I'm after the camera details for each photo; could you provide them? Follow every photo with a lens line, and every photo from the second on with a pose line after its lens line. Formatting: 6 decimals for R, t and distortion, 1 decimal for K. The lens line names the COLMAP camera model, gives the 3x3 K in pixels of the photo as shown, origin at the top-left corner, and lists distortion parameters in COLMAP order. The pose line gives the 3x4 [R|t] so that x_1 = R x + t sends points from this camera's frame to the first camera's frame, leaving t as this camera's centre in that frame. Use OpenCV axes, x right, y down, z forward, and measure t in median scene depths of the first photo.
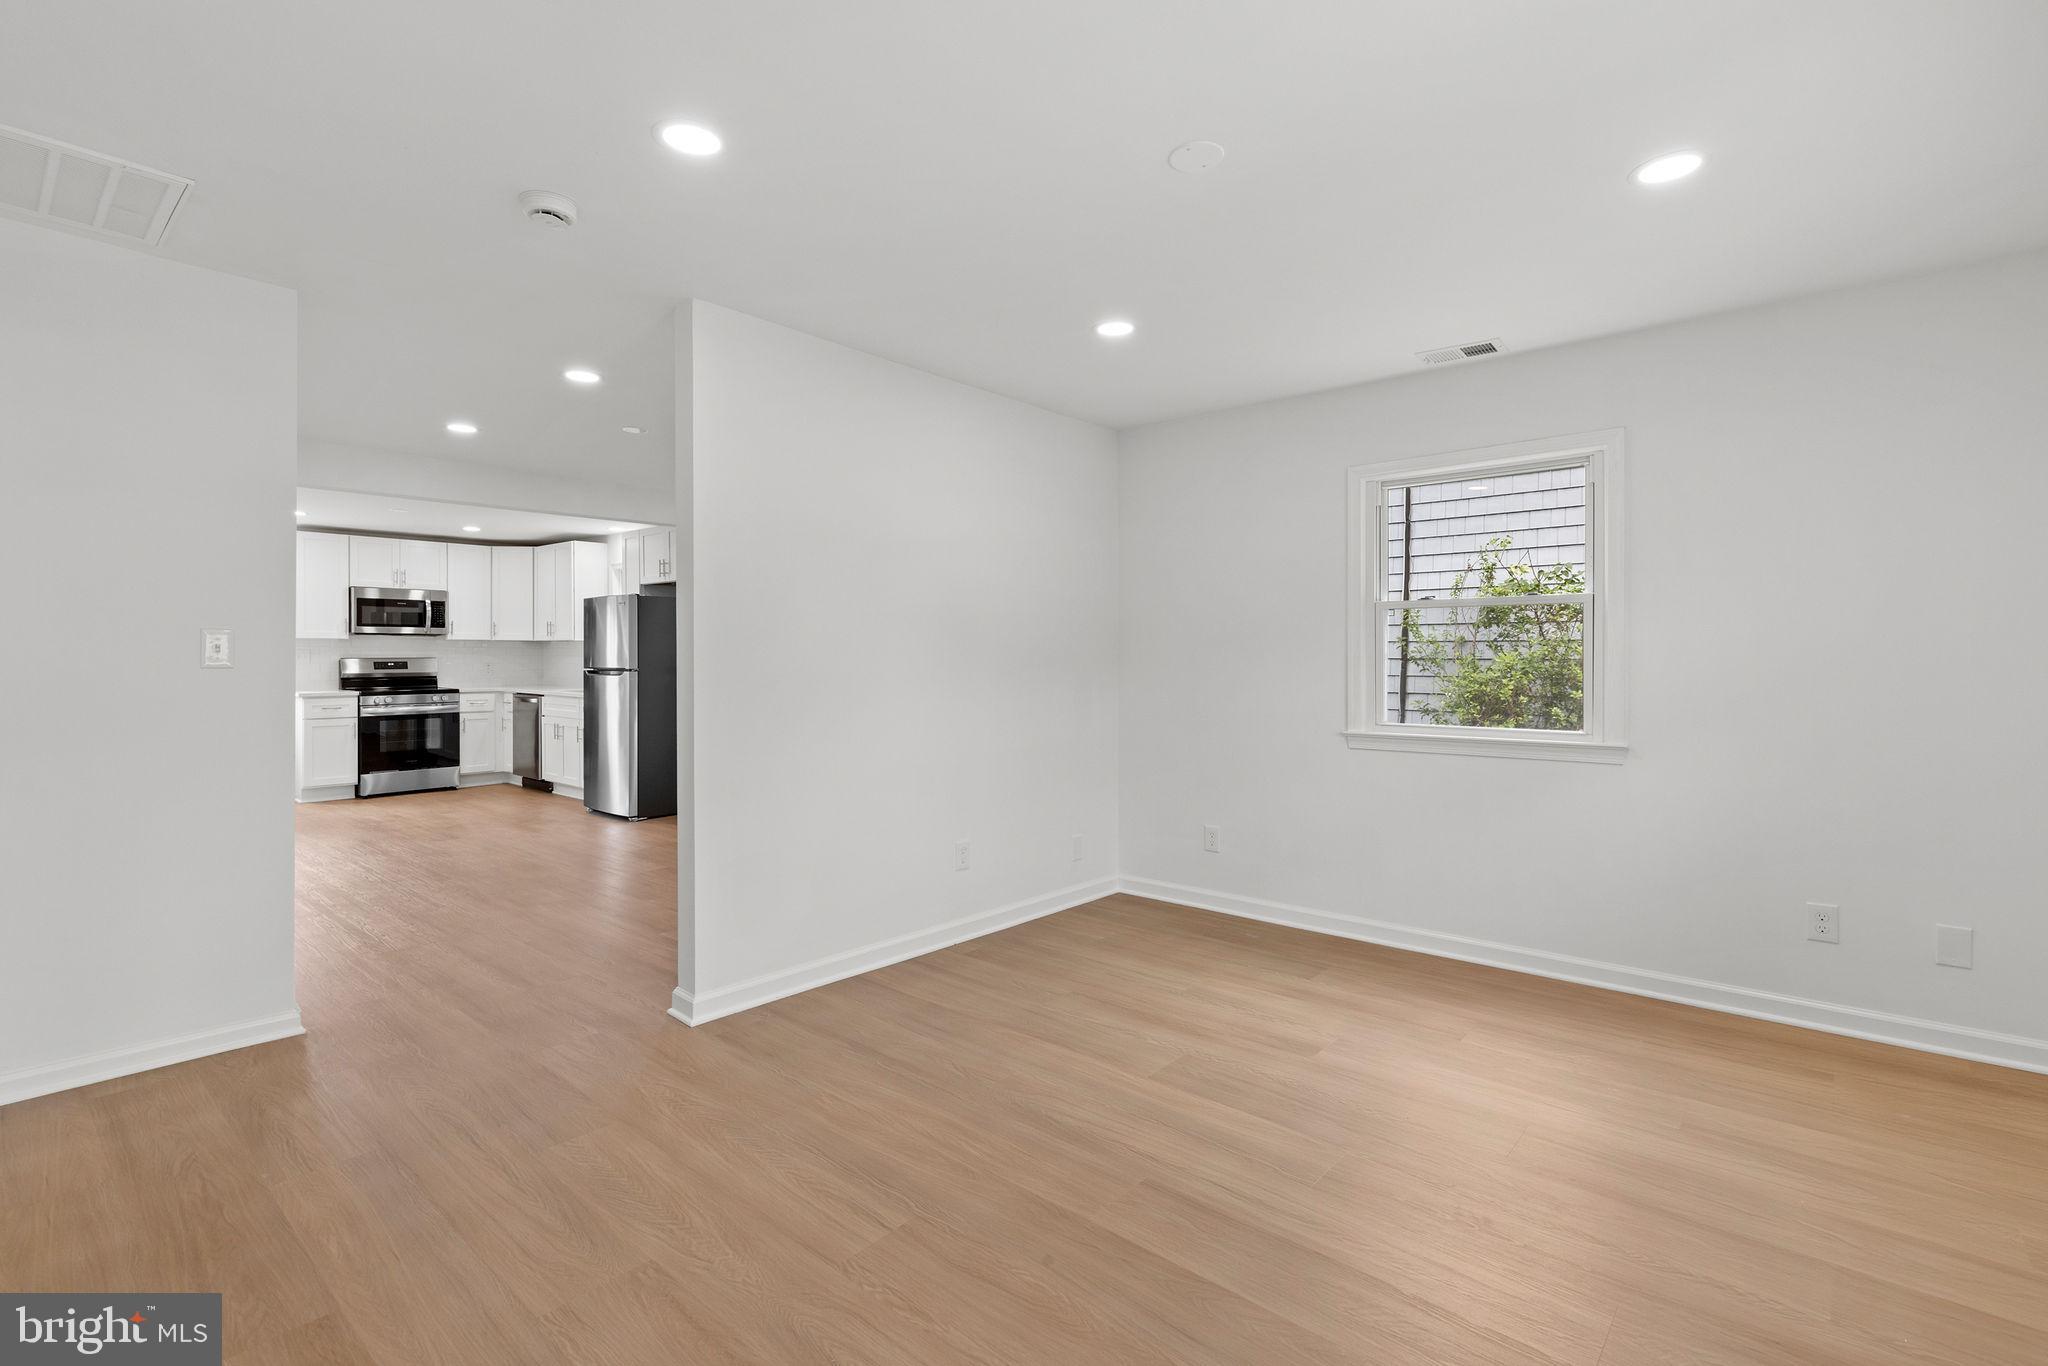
lens RADIAL K [[939.2, 0, 1026.2], [0, 939.2, 658.3], [0, 0, 1]] dist [0.003635, 0.000544]
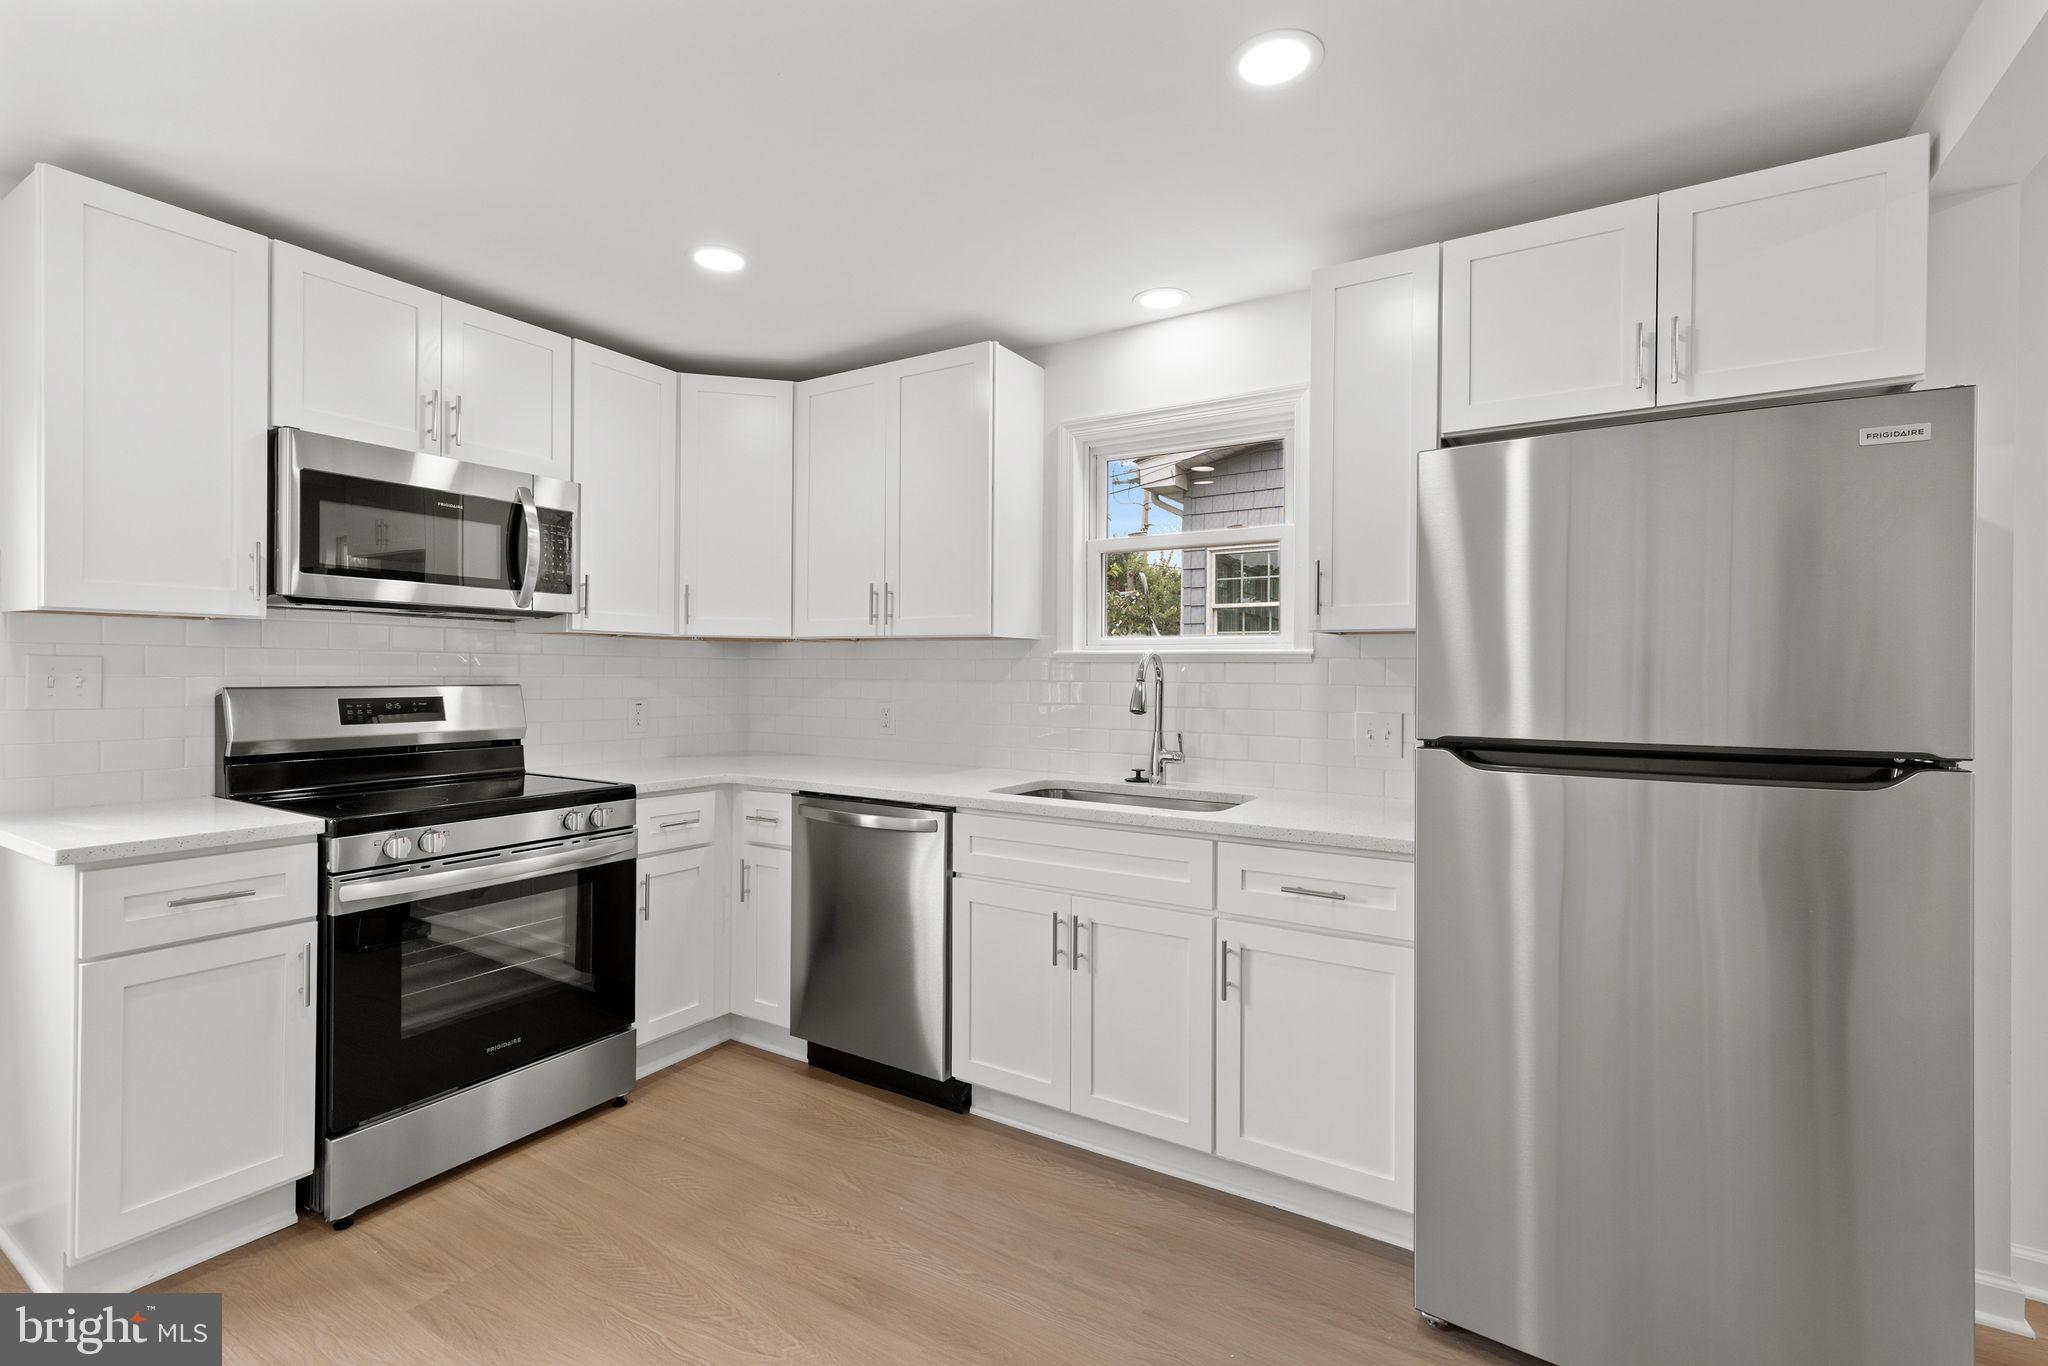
lens RADIAL K [[920.7, 0, 1025.2], [0, 920.7, 674.0], [0, 0, 1]] dist [0.002893, 0.000422]
pose [[0.987249, 0.006314, 0.159056, -0.541948], [-0.005742, 0.999975, -0.004057, -0.004486], [-0.159078, 0.003092, 0.987261, 0.696591]]
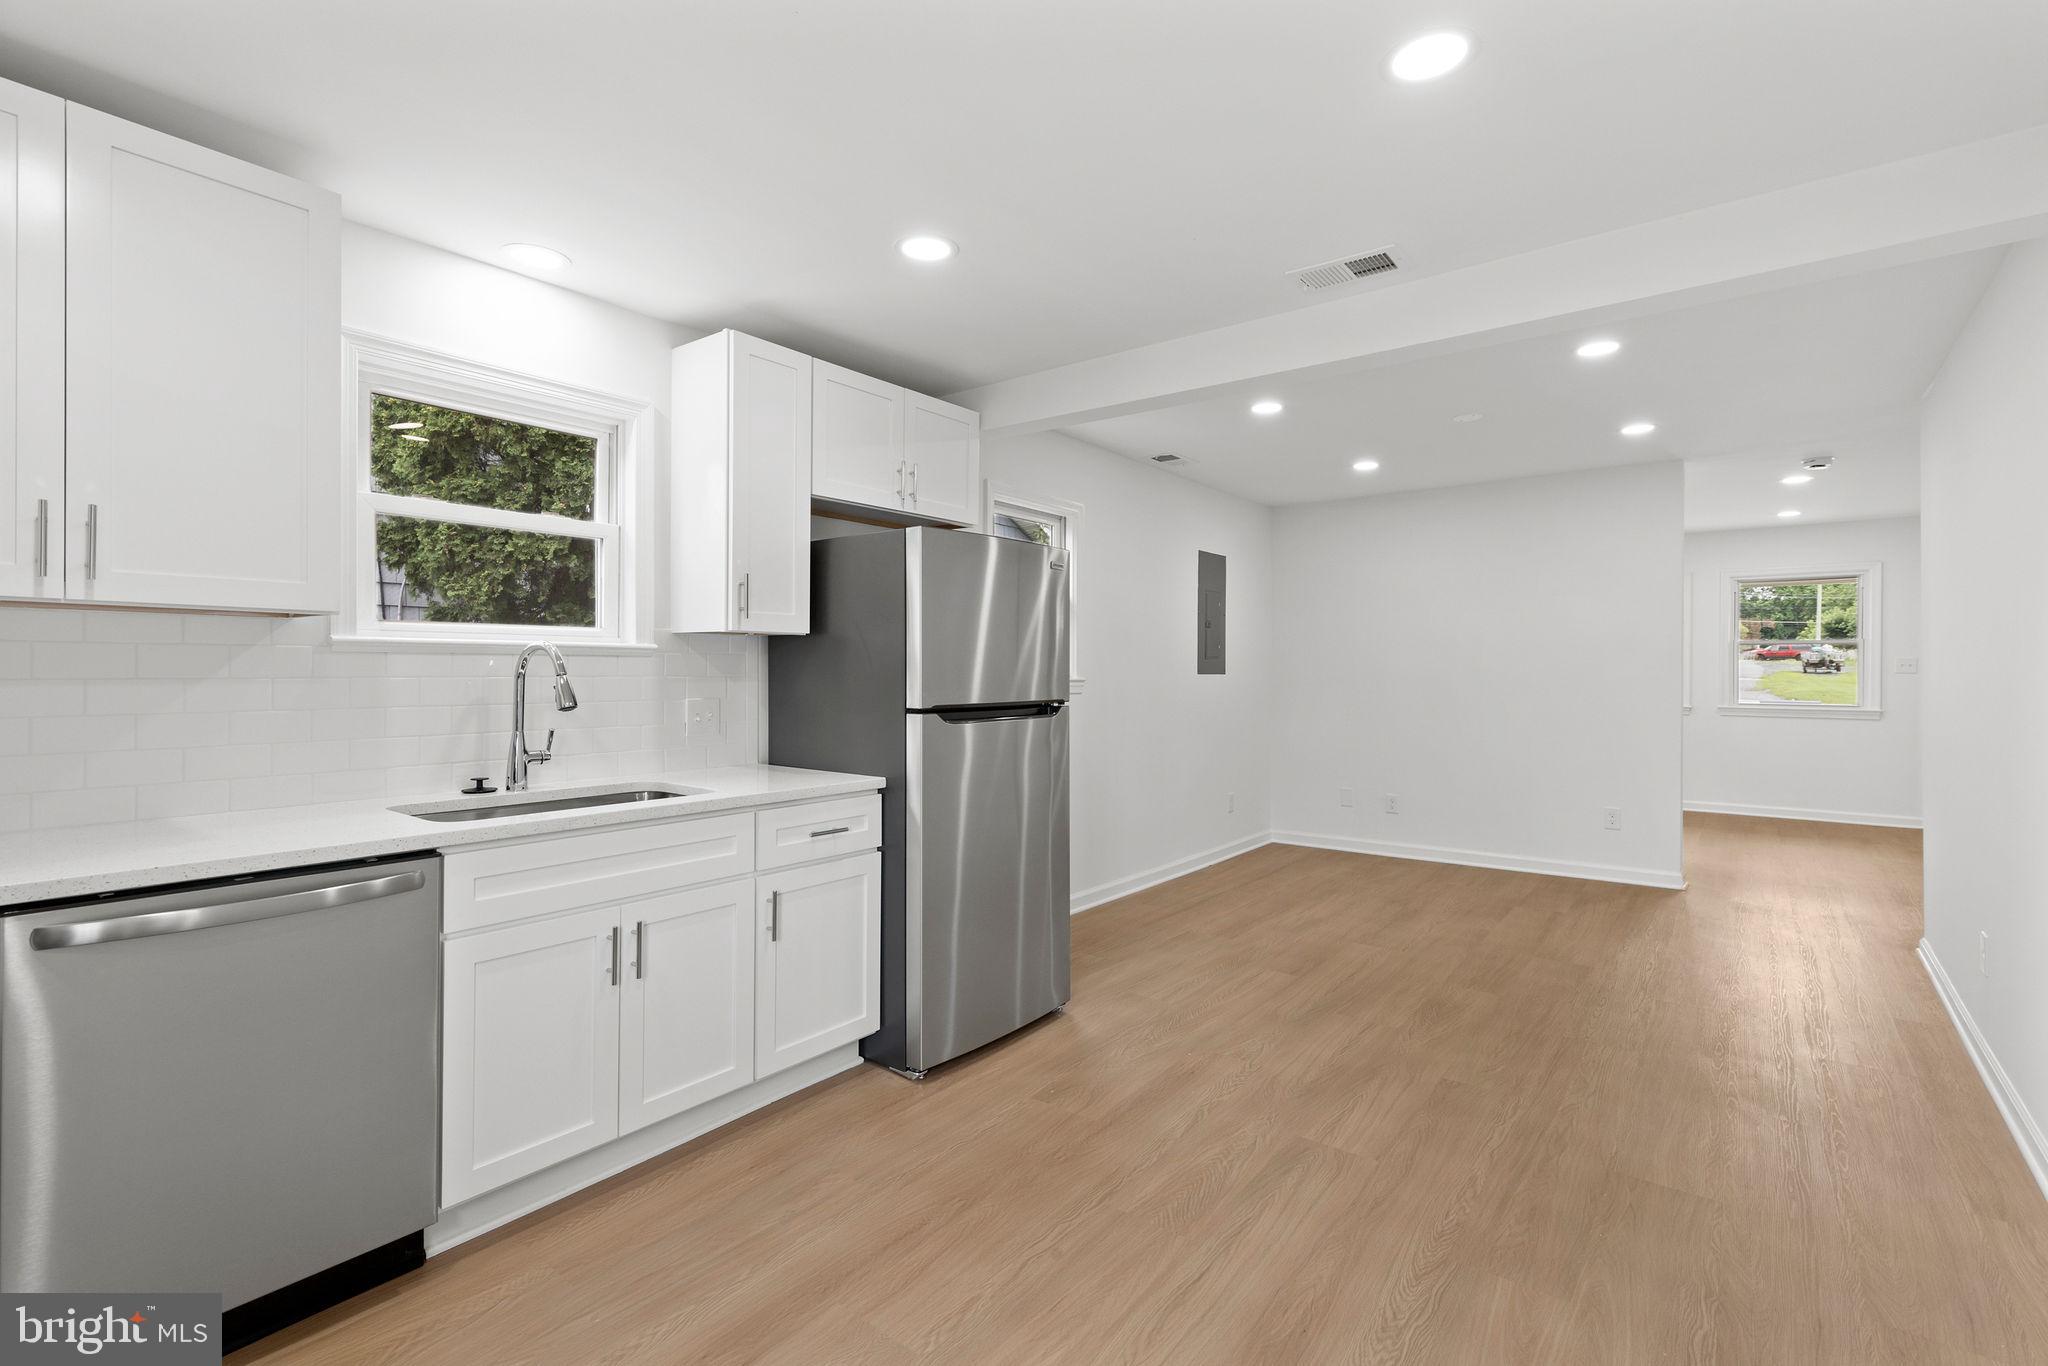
lens RADIAL K [[939.2, 0, 1026.2], [0, 939.2, 658.3], [0, 0, 1]] dist [0.003635, 0.000544]
pose [[-0.054413, 0.002469, 0.998515, -0.758035], [0.001085, 0.999996, -0.002413, -0.008141], [-0.998518, 0.000952, -0.054416, 0.871089]]
